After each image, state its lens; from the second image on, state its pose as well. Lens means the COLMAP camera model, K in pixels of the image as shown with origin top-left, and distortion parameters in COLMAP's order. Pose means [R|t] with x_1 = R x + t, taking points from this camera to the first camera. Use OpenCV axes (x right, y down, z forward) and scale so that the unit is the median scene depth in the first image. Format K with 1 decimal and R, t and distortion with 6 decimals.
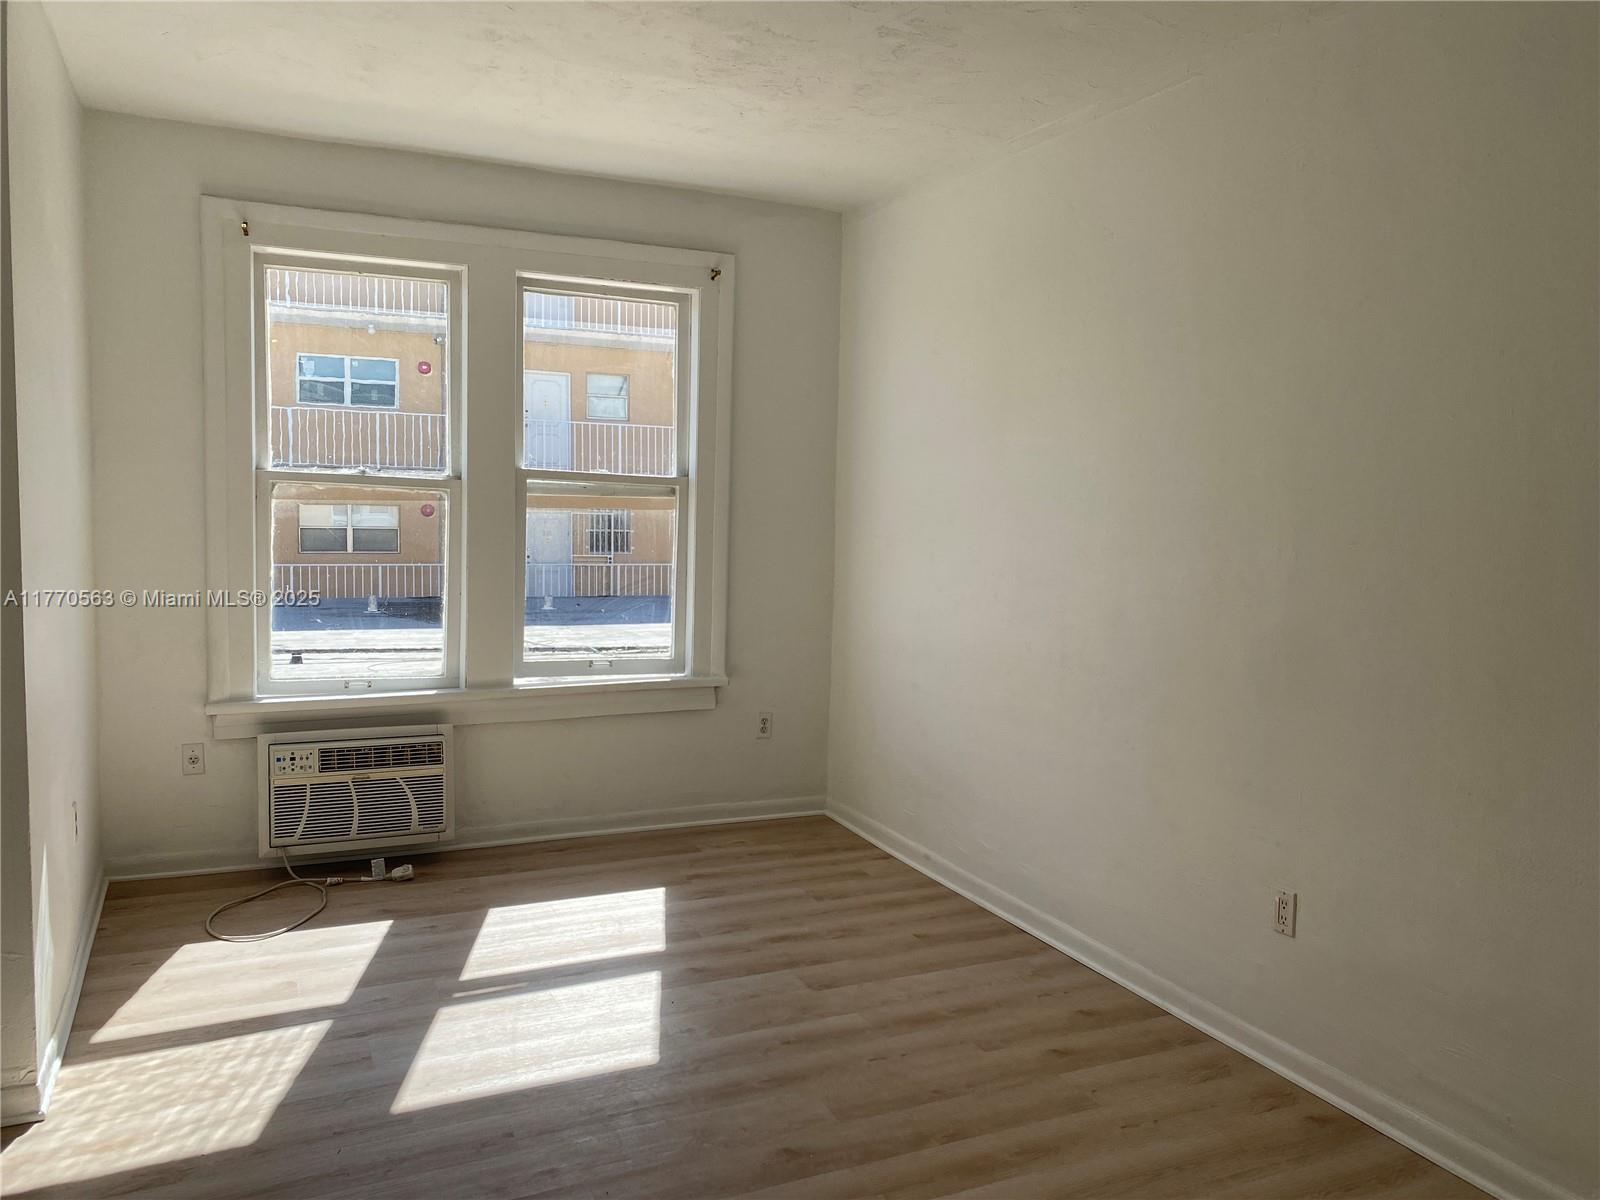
lens RADIAL K [[1233.6, 0, 820.6], [0, 1233.6, 597.6], [0, 0, 1]] dist [0.021827, -0.020275]
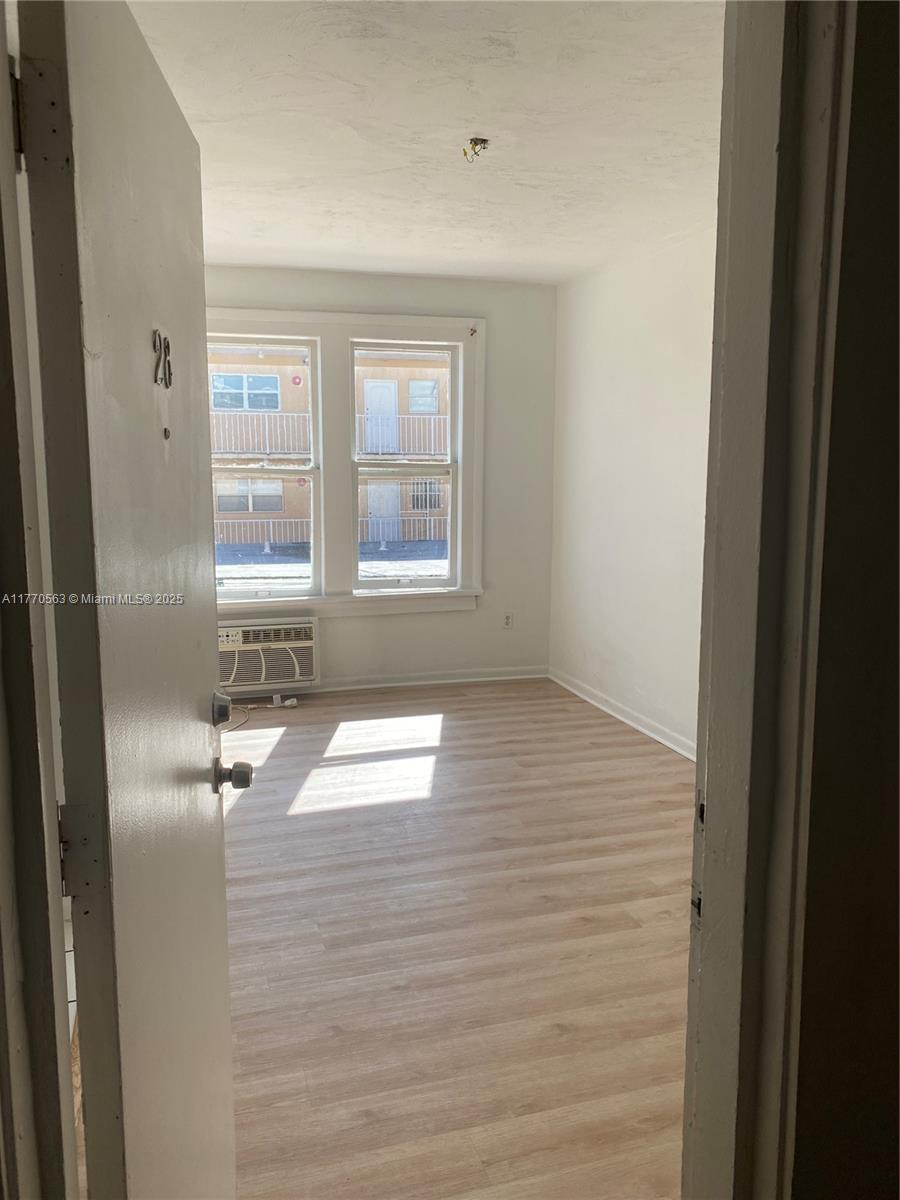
lens RADIAL K [[925.2, 0, 448.4], [0, 925.2, 607.0], [0, 0, 1]] dist [0.021827, -0.020275]
pose [[0.988282, -0.000231, -0.152637, 0.069349], [0.011106, 0.997458, 0.070393, 0.003135], [0.152233, -0.071263, 0.985772, -0.208405]]
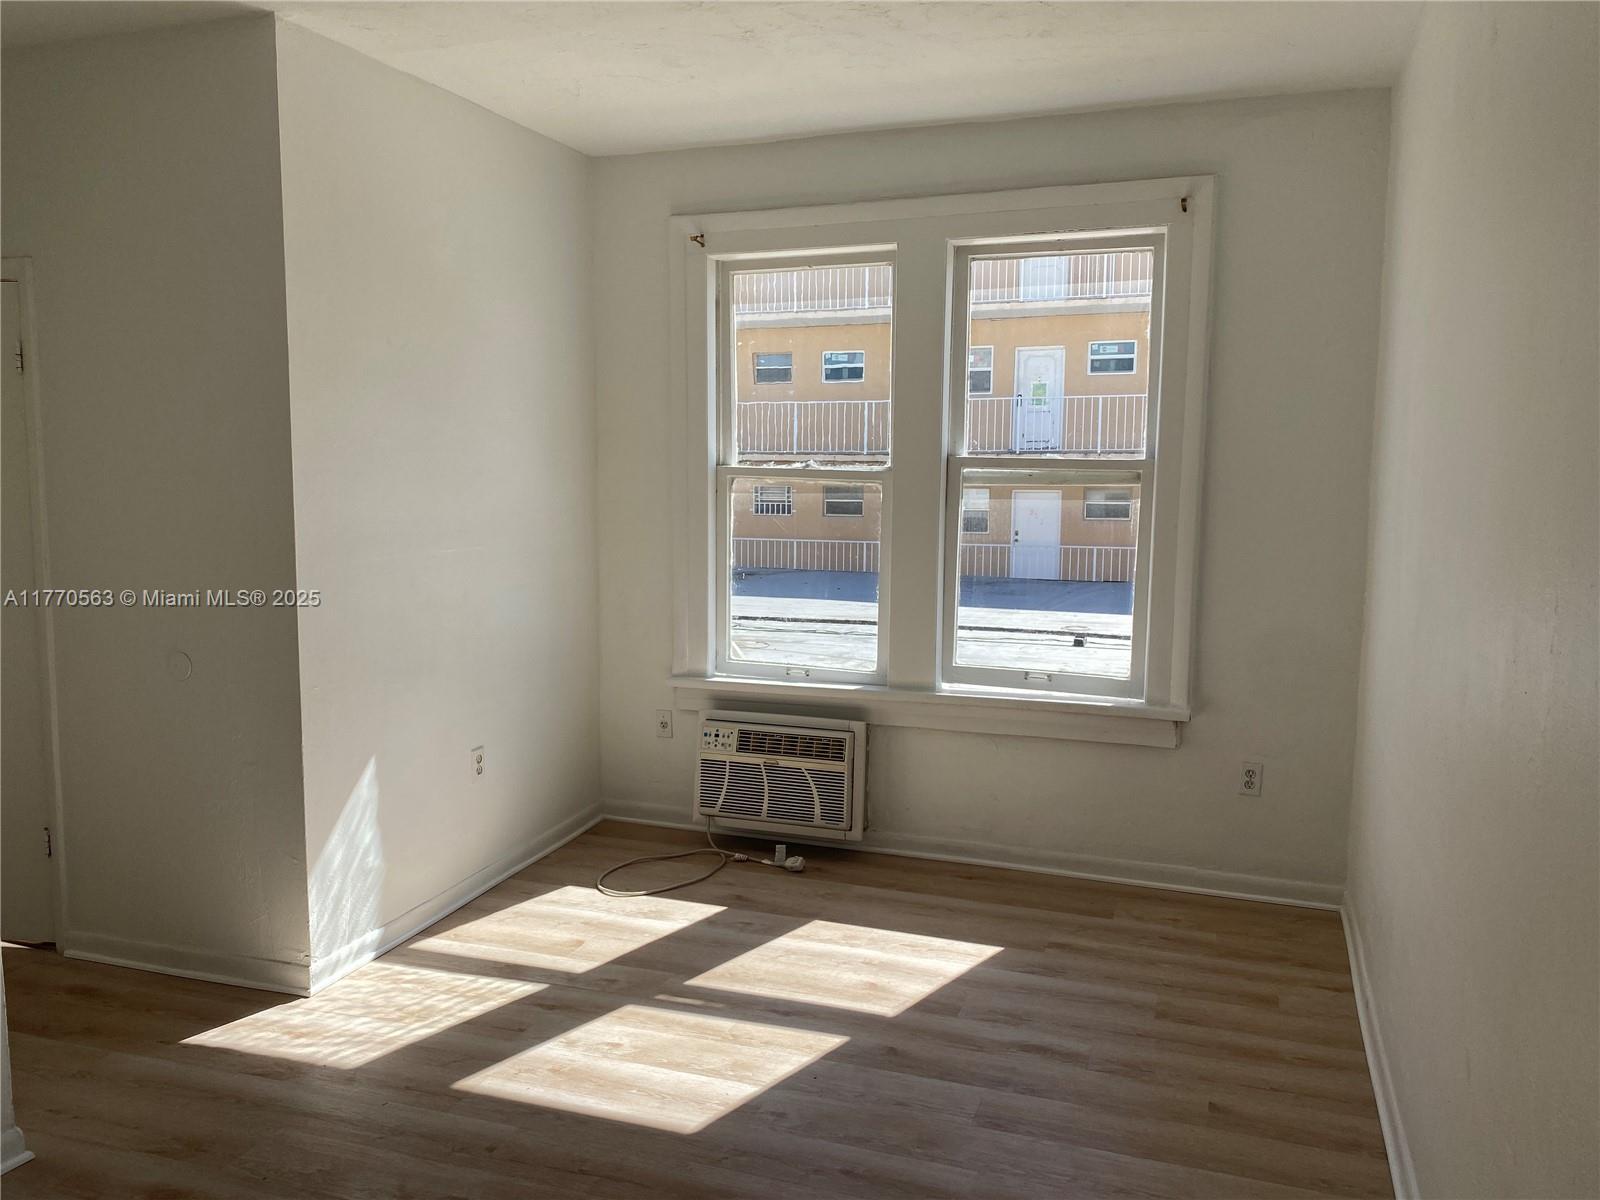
lens RADIAL K [[1233.6, 0, 793.4], [0, 1233.6, 592.2], [0, 0, 1]] dist [0.021827, -0.020275]
pose [[0.696307, 0.054027, -0.715707, 0.355864], [-0.047549, 0.998445, 0.029110, -0.025799], [0.716167, 0.013761, 0.697793, 0.292582]]
